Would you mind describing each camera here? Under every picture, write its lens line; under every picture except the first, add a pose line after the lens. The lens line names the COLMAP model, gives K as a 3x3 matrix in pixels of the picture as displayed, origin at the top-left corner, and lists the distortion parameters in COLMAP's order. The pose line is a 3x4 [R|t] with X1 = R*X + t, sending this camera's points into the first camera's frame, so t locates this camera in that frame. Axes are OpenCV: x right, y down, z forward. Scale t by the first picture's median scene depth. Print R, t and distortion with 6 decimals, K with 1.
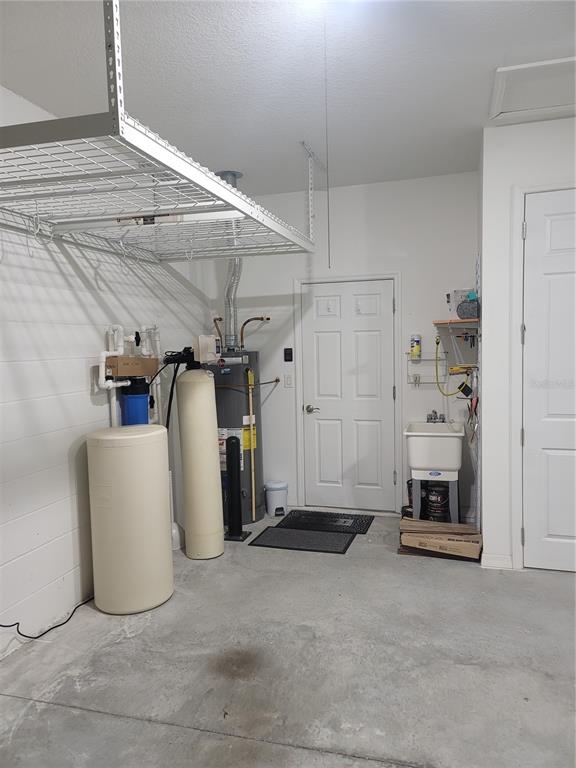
lens RADIAL K [[553.1, 0, 288.0], [0, 553.1, 384.0], [0, 0, 1]] dist [0.072851, -0.064875]
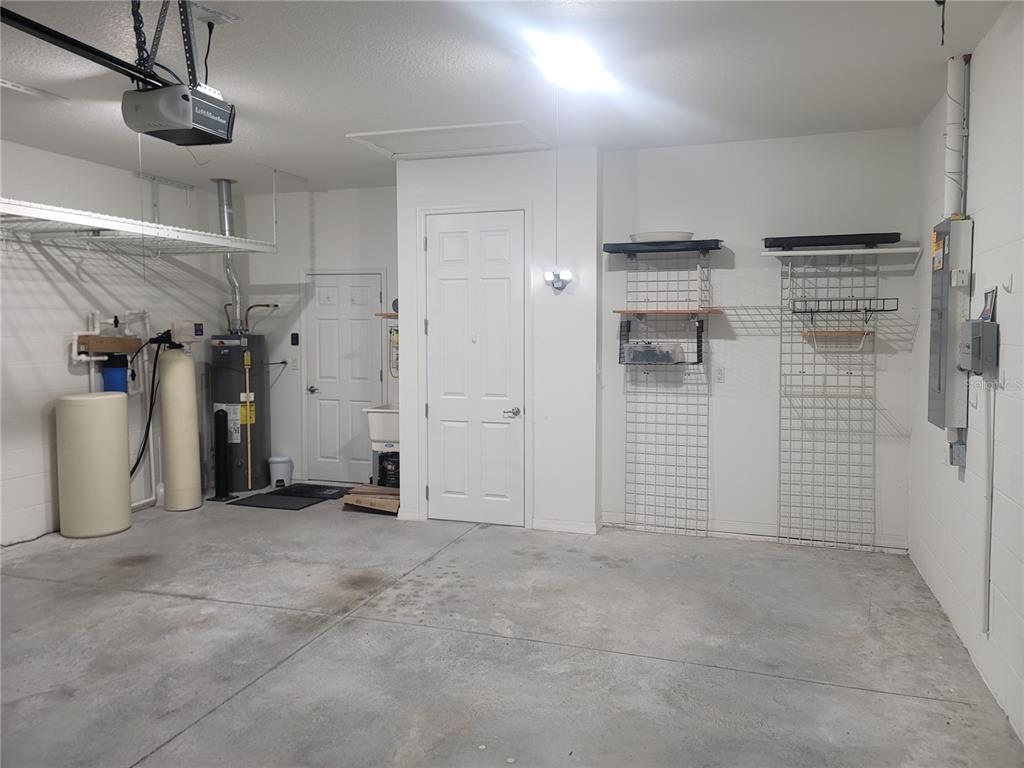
lens RADIAL K [[737.4, 0, 513.2], [0, 737.4, 371.2], [0, 0, 1]] dist [0.072851, -0.064875]
pose [[0.999284, 0.027379, -0.026099, 0.608837], [-0.027756, 0.999514, -0.014209, 0.024282], [0.025698, 0.014924, 0.999558, -0.573344]]
